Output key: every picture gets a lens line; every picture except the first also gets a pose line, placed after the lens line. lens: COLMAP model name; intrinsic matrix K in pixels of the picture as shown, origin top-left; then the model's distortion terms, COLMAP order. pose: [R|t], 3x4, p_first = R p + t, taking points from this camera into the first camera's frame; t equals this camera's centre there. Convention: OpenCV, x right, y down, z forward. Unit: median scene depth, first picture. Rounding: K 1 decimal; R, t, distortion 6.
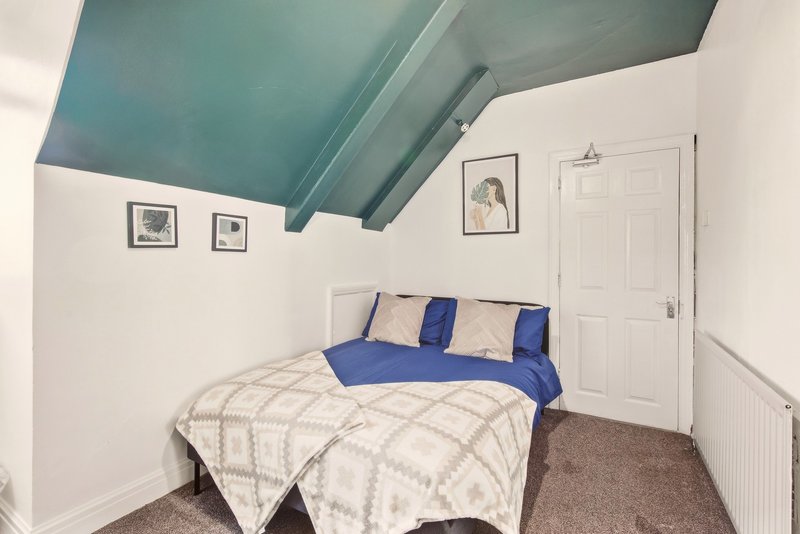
lens RADIAL K [[361.9, 0, 399.8], [0, 361.9, 259.1], [0, 0, 1]] dist [-0.000578, -0.000451]
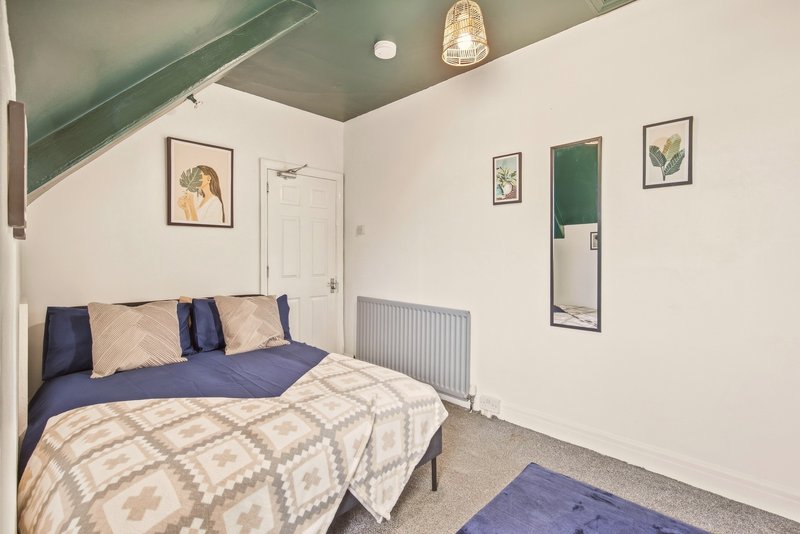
lens RADIAL K [[361.9, 0, 399.8], [0, 361.9, 259.1], [0, 0, 1]] dist [-0.000578, -0.000451]
pose [[0.272334, -0.016498, 0.962061, -0.608004], [-0.002800, 0.999835, 0.017939, -0.003873], [-0.962199, -0.007579, 0.272243, 0.311001]]
